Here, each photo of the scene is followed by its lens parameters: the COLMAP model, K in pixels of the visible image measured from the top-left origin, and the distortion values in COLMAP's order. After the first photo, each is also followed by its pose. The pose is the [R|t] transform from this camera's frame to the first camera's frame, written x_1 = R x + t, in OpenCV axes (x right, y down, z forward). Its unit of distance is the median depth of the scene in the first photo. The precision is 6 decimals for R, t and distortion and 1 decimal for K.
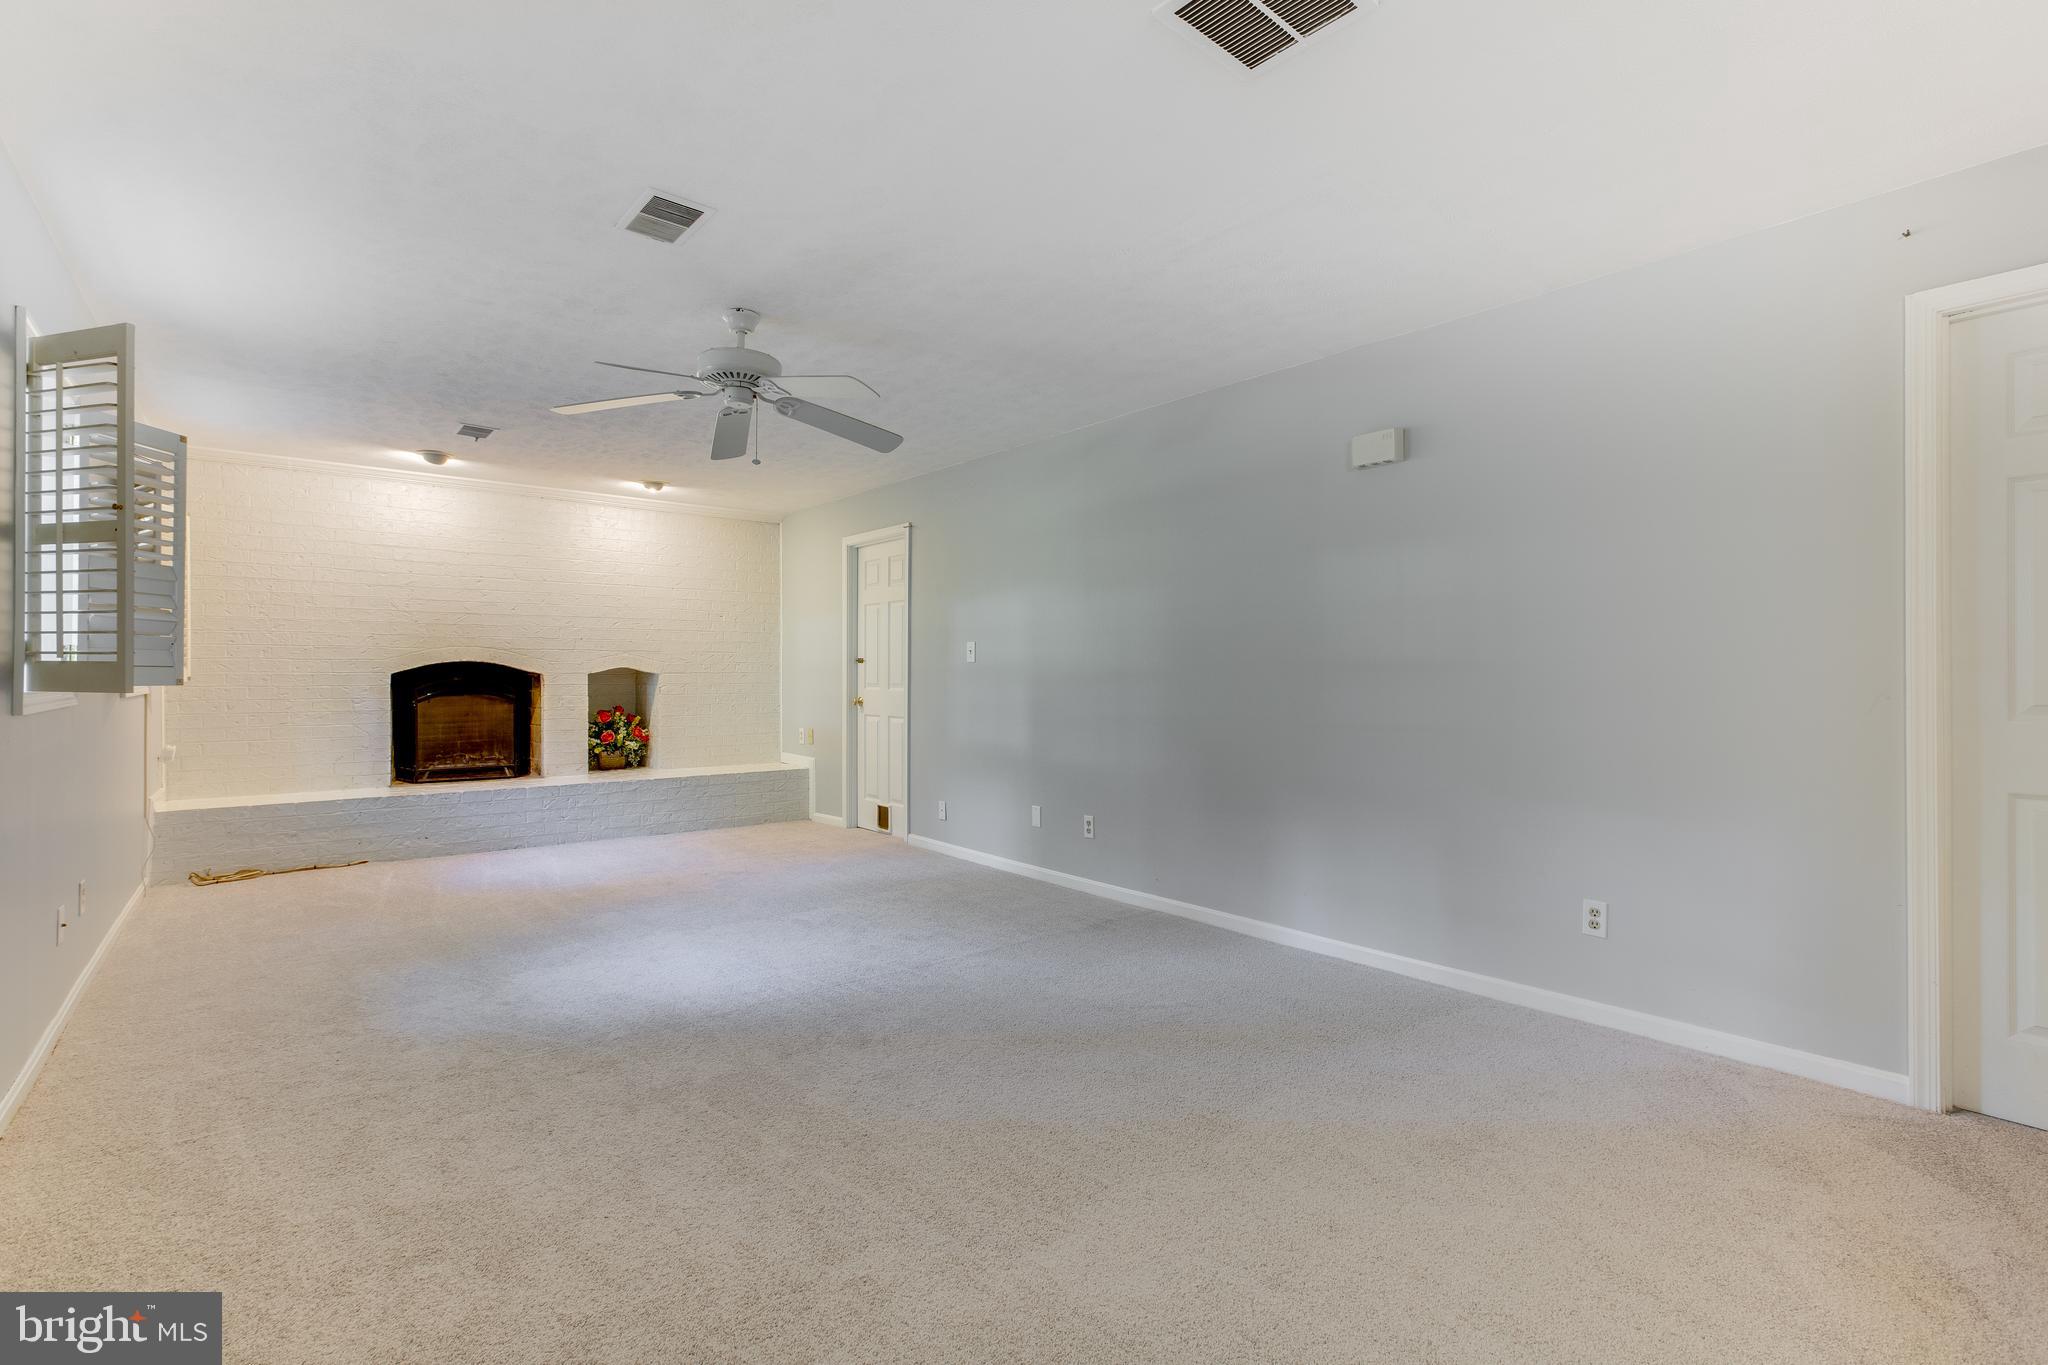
lens RADIAL K [[929.4, 0, 1016.5], [0, 929.4, 670.1], [0, 0, 1]] dist [-0.032349, 0.019124]
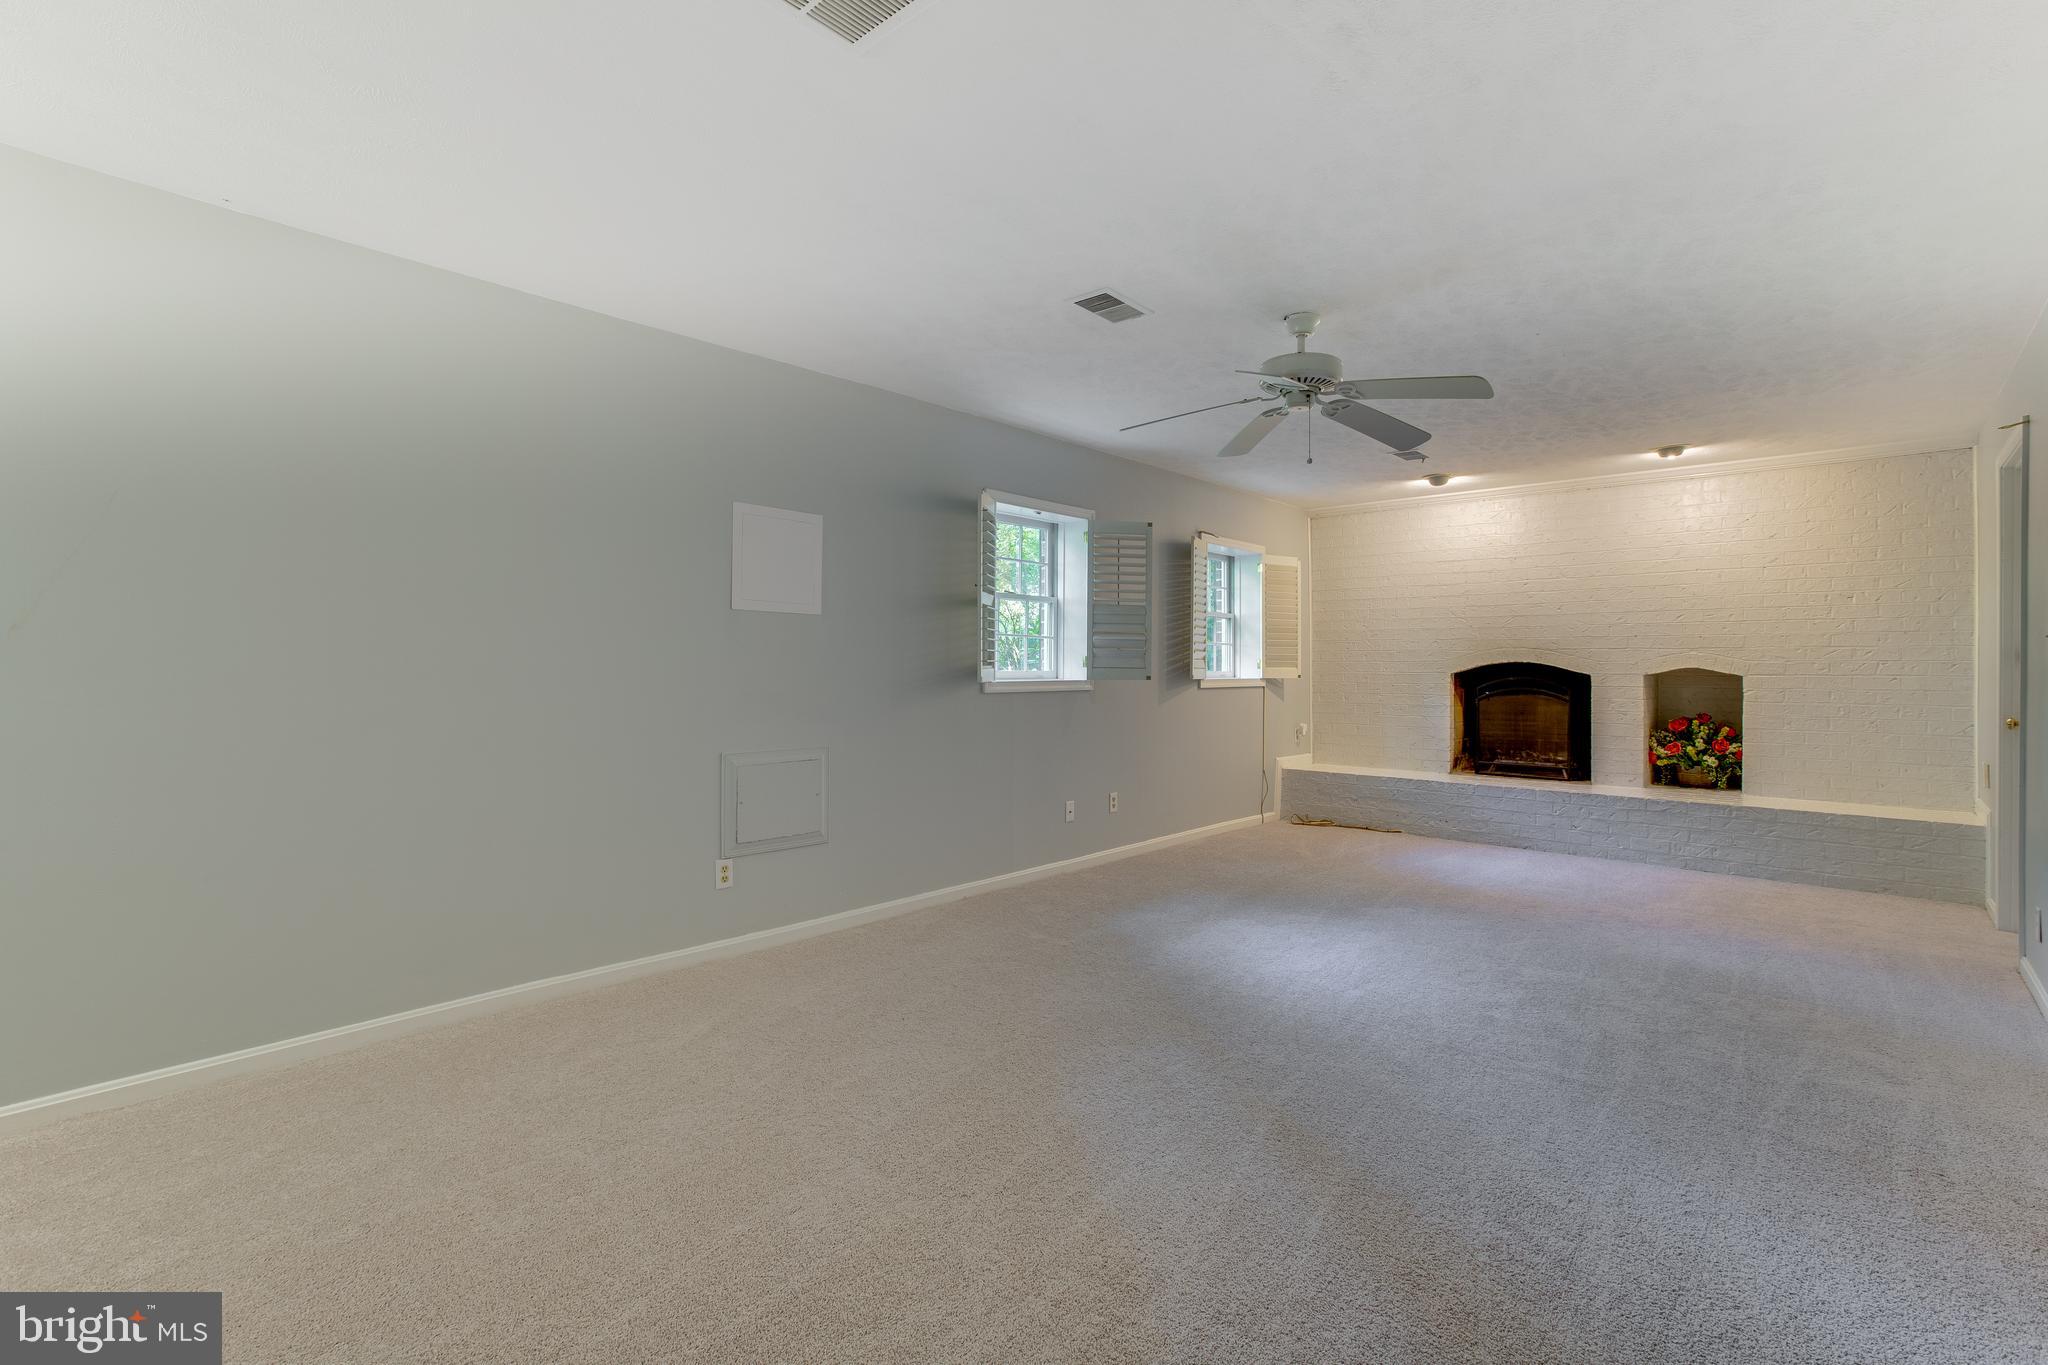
lens RADIAL K [[929.4, 0, 1016.5], [0, 929.4, 670.1], [0, 0, 1]] dist [-0.032349, 0.019124]
pose [[0.145760, 0.001676, -0.989319, 0.344506], [-0.001635, 0.999998, 0.001453, -0.001199], [0.989319, 0.001406, 0.145762, 0.287946]]
